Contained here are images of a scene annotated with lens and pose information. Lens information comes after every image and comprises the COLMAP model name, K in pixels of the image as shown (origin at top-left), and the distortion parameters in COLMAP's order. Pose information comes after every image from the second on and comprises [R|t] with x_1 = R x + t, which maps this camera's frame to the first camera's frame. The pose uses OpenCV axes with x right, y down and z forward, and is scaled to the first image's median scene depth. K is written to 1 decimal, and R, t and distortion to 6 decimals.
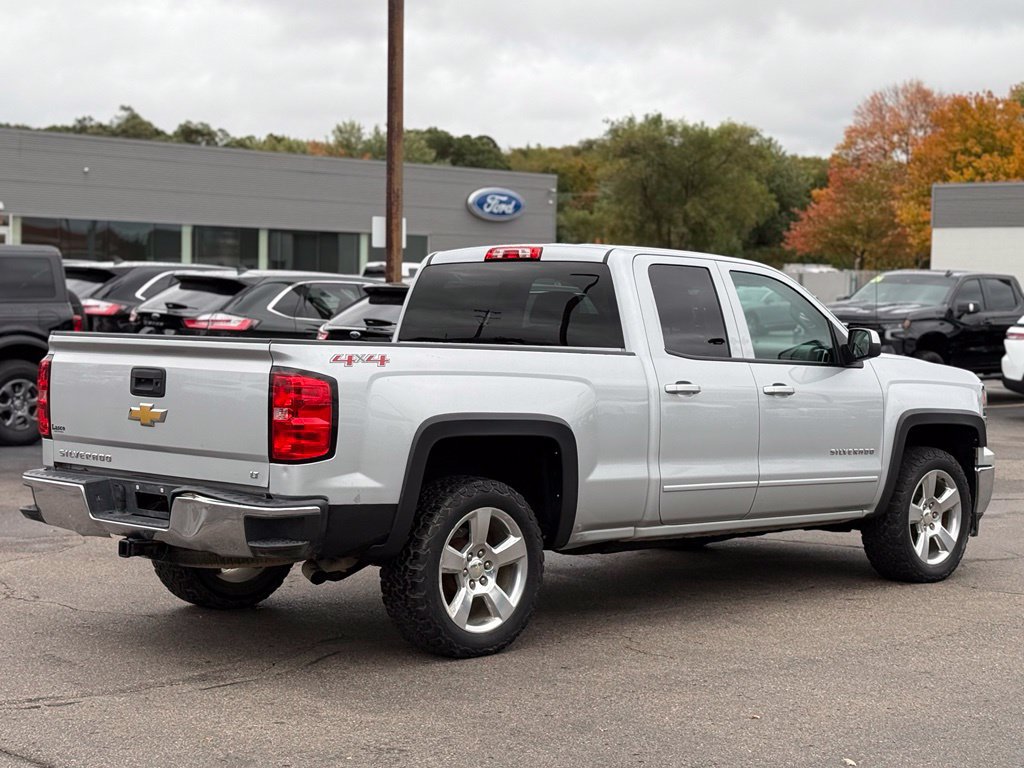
lens RADIAL K [[1835.5, 0, 510.9], [0, 1835.5, 382.9], [0, 0, 1]] dist [0.143514, -0.013608]
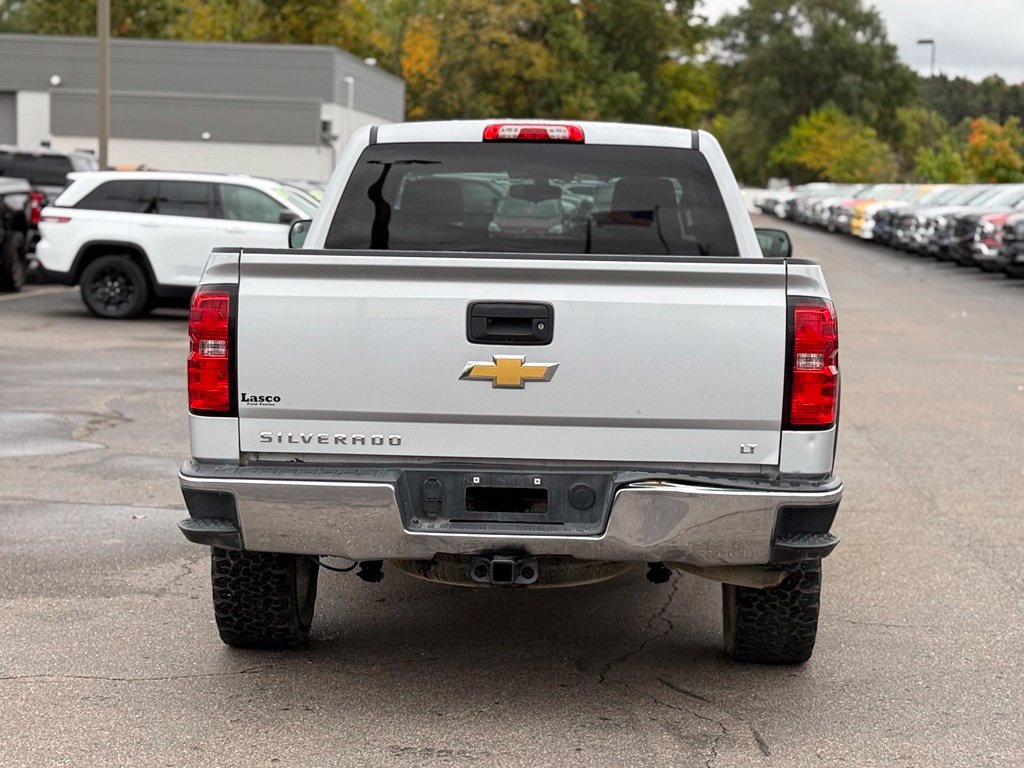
lens RADIAL K [[2057.4, 0, 514.7], [0, 2057.4, 385.5], [0, 0, 1]] dist [0.157076, -0.171275]
pose [[0.741201, -0.057539, 0.668813, -0.616413], [0.017383, 0.997631, 0.066564, -0.024379], [-0.671058, -0.037711, 0.740445, 0.390947]]
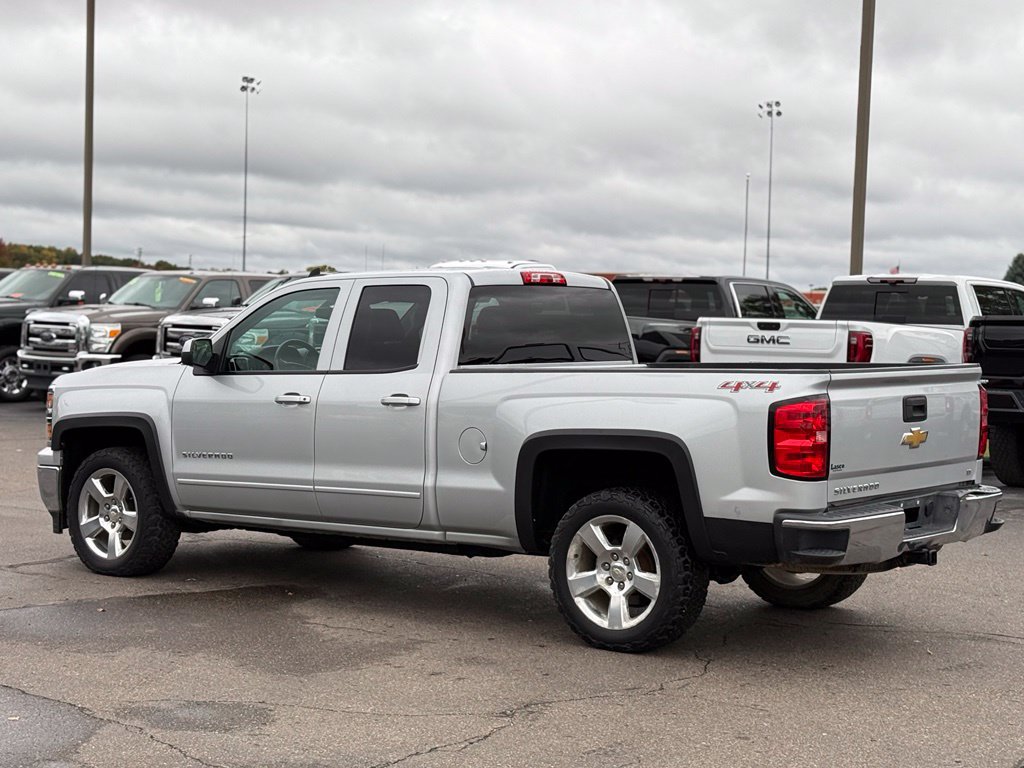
lens RADIAL K [[1835.5, 0, 510.9], [0, 1835.5, 382.9], [0, 0, 1]] dist [0.143514, -0.013608]
pose [[-0.105408, -0.058512, 0.992706, -1.133401], [0.024434, 0.997814, 0.061408, -0.080389], [-0.994129, 0.030729, -0.103748, 1.200572]]
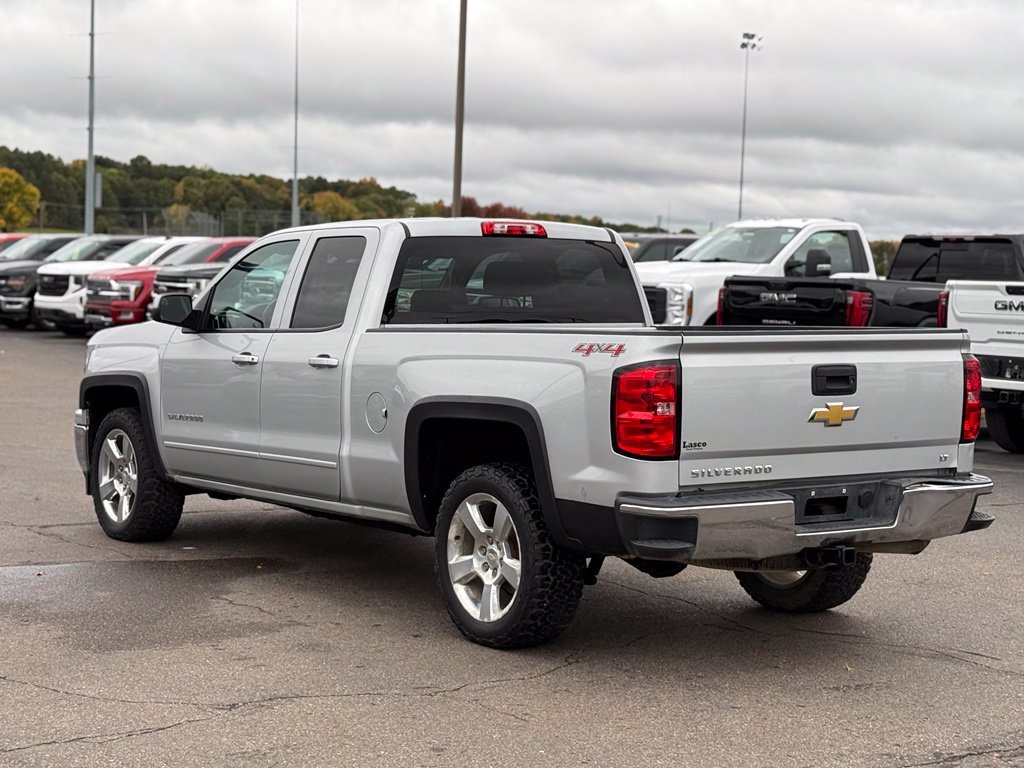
lens RADIAL K [[1925.6, 0, 510.3], [0, 1925.6, 386.4], [0, 0, 1]] dist [0.141797, -0.040098]
pose [[0.177515, -0.073049, 0.981403, -1.059663], [0.024660, 0.997258, 0.069769, -0.062251], [-0.983809, 0.011816, 0.178829, 0.870810]]
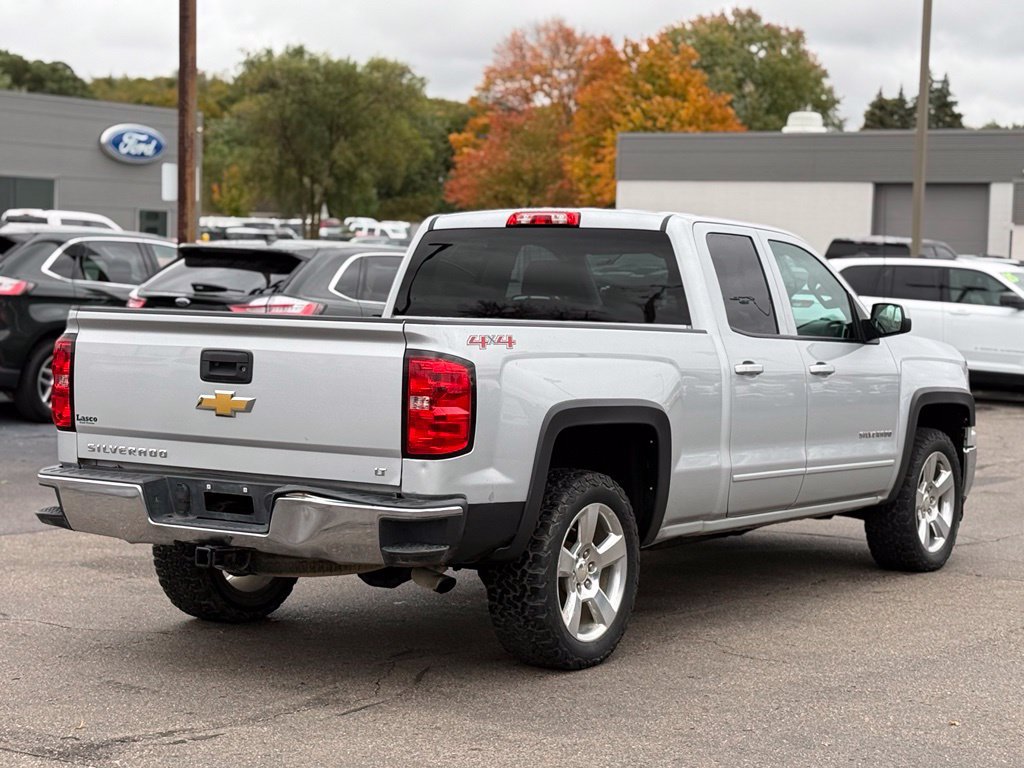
lens RADIAL K [[2057.4, 0, 514.7], [0, 2057.4, 385.5], [0, 0, 1]] dist [0.157076, -0.171275]
pose [[0.979151, -0.005763, 0.203054, -0.230680], [0.001990, 0.999822, 0.018780, -0.008288], [-0.203126, -0.017984, 0.978987, 0.014551]]
